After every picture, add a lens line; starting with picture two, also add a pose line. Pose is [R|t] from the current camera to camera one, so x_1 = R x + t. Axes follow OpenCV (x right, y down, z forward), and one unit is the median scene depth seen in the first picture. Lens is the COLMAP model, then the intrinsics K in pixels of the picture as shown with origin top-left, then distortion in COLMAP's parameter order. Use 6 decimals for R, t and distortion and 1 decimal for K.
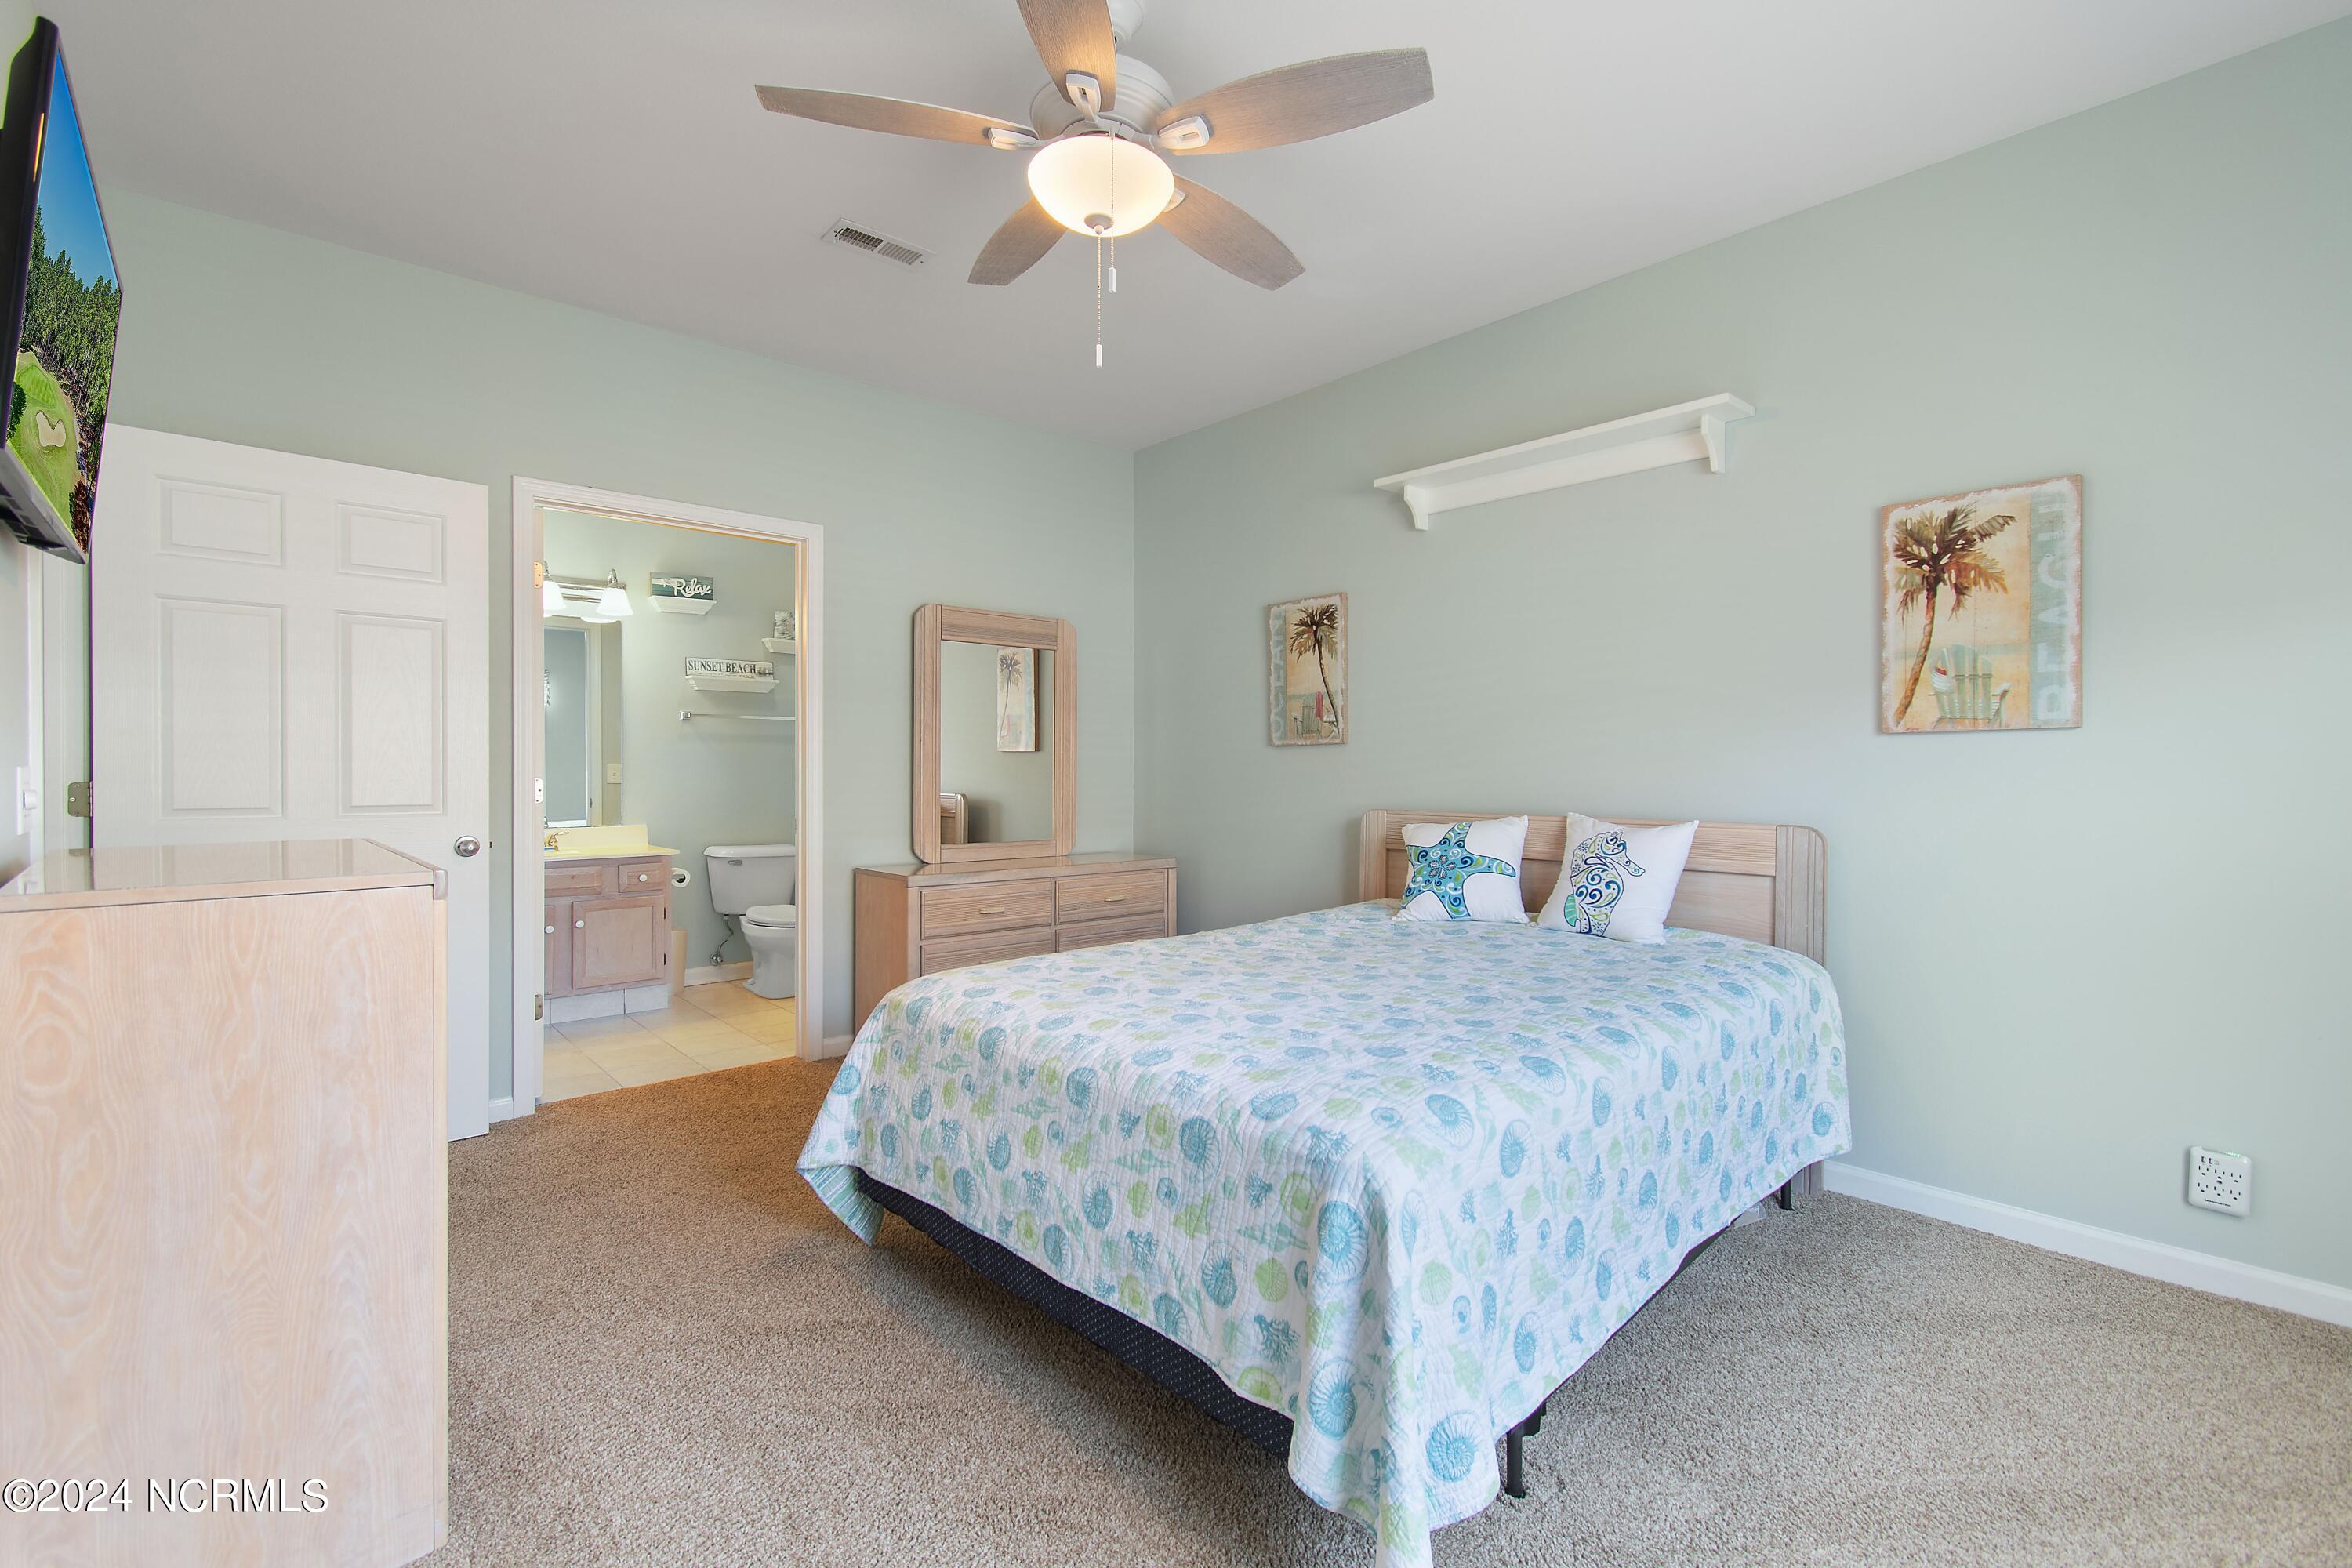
lens RADIAL K [[1025.5, 0, 1169.6], [0, 1025.5, 785.5], [0, 0, 1]] dist [0.001929, -0.000309]
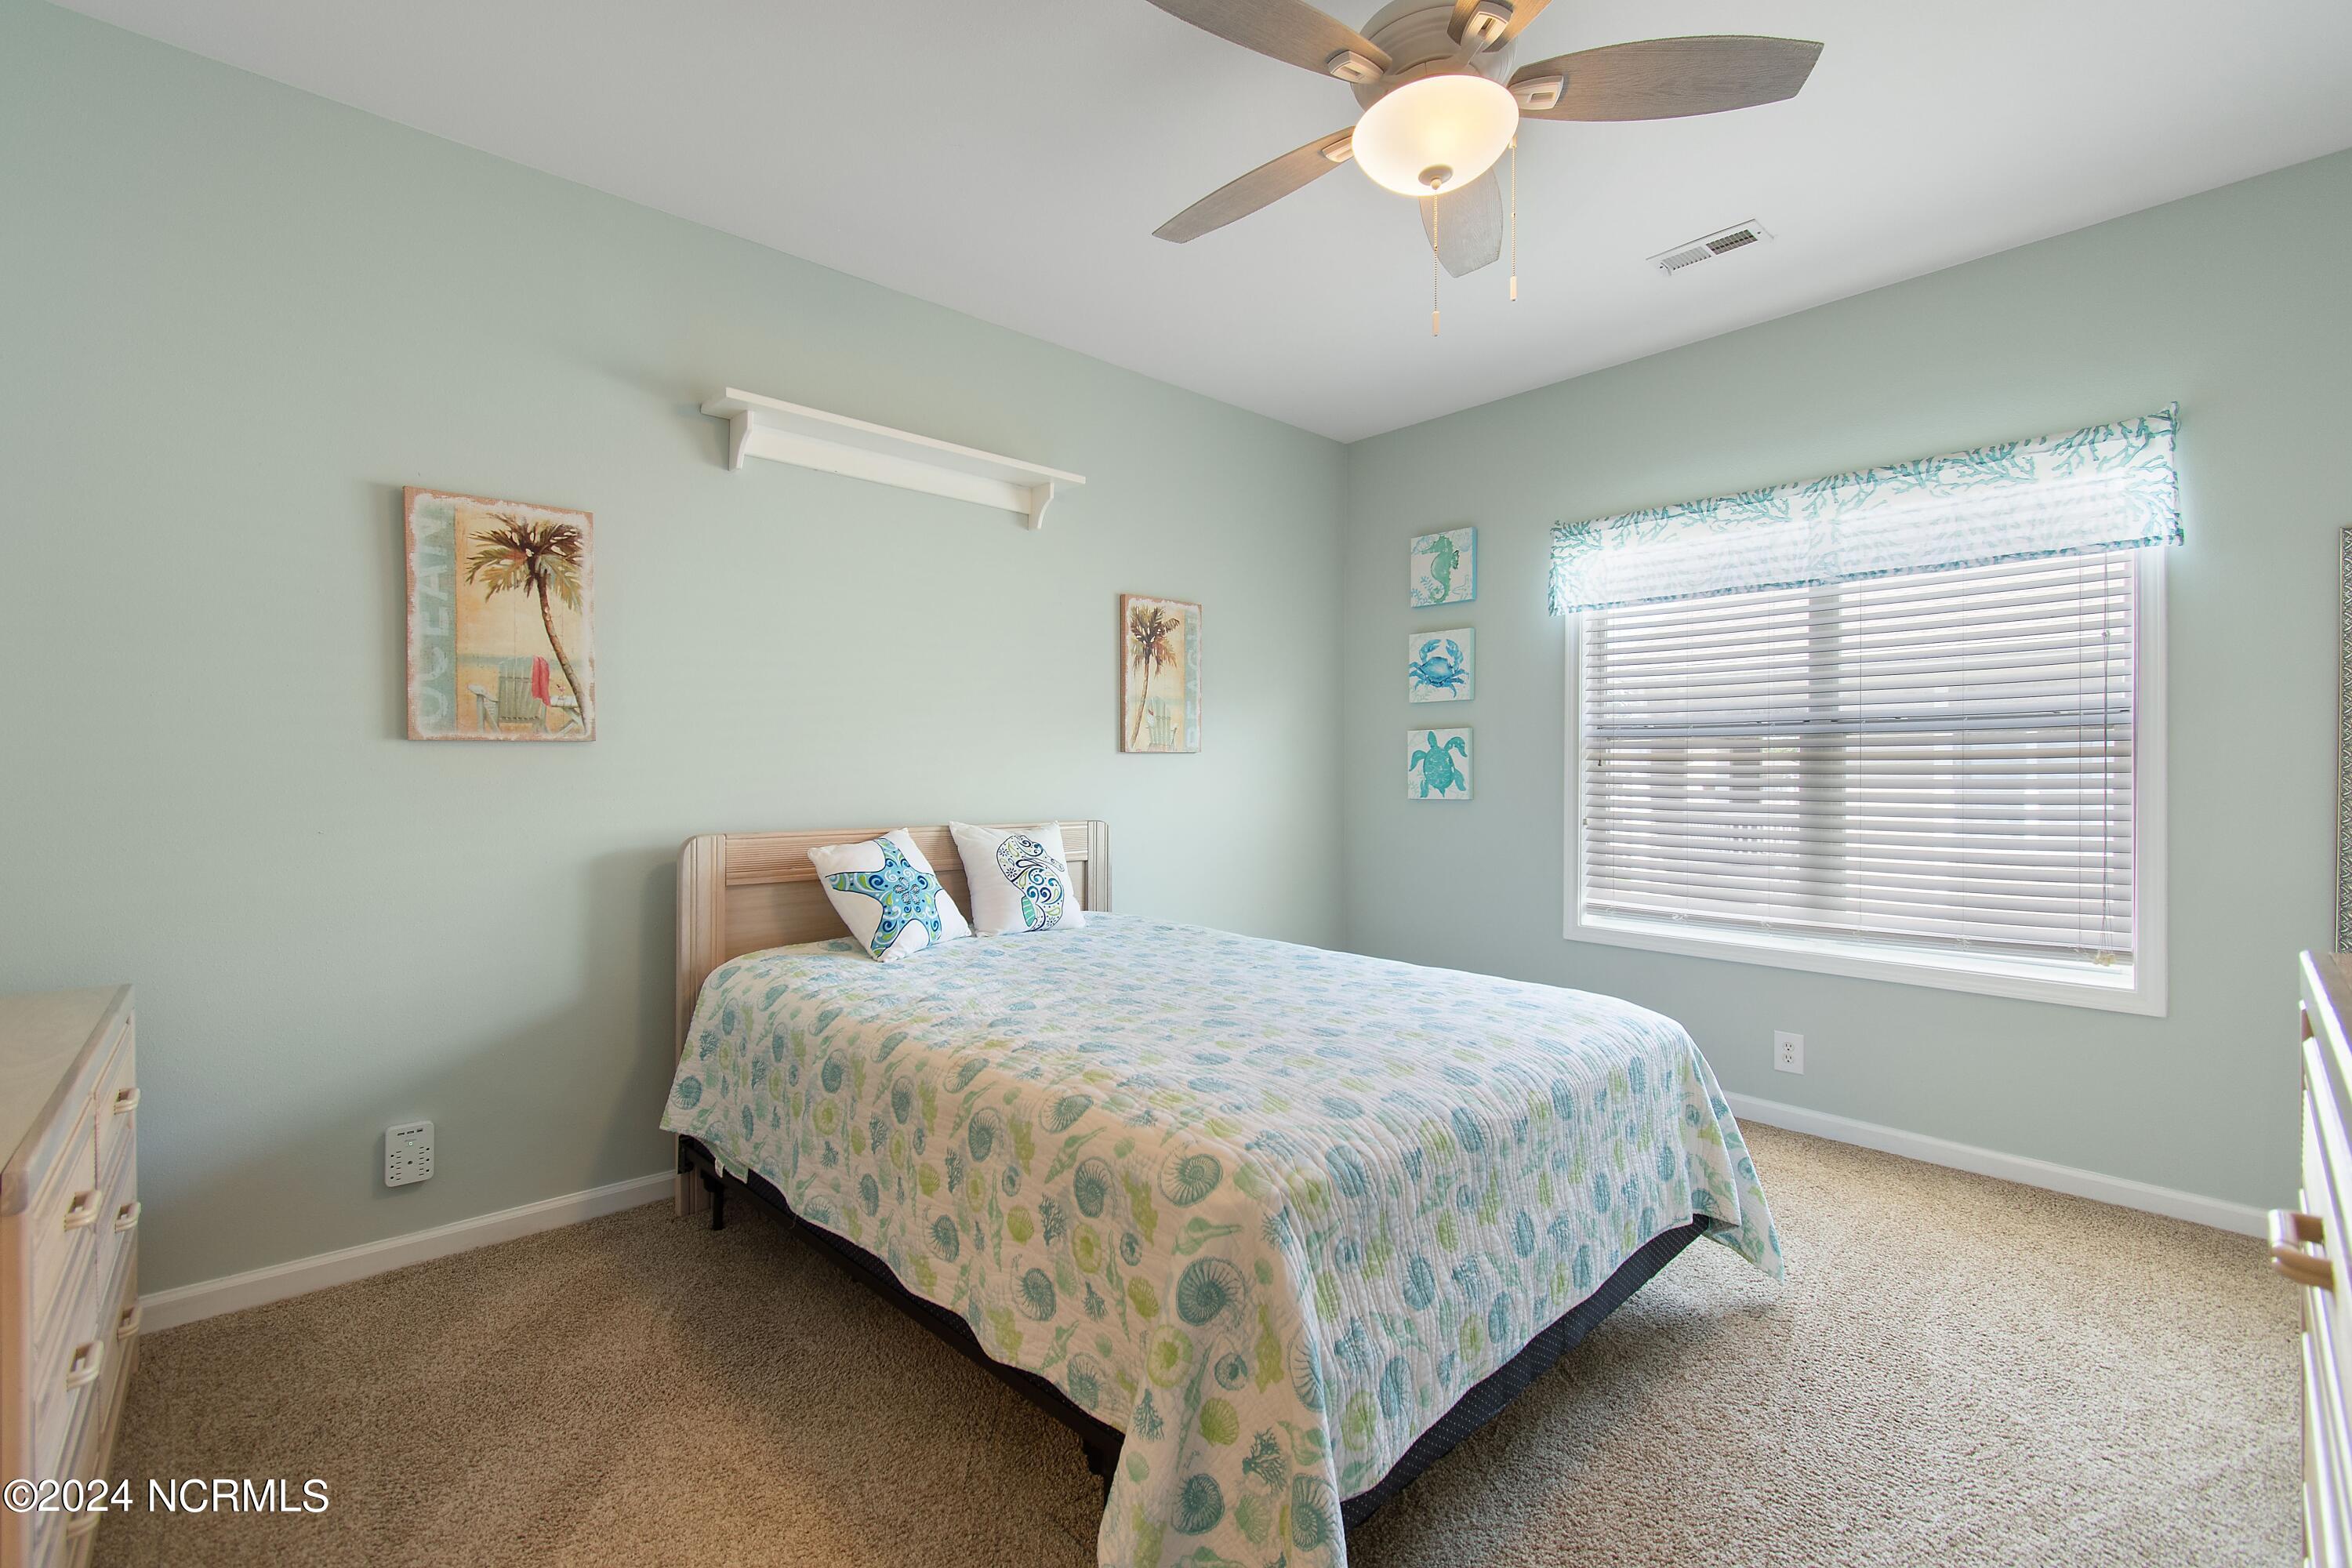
lens RADIAL K [[1025.5, 0, 1169.6], [0, 1025.5, 785.5], [0, 0, 1]] dist [0.001929, -0.000309]
pose [[0.001907, -0.013226, 0.999911, -0.540714], [0.016551, 0.999776, 0.013193, -0.016369], [-0.999861, 0.016525, 0.002126, 0.686918]]
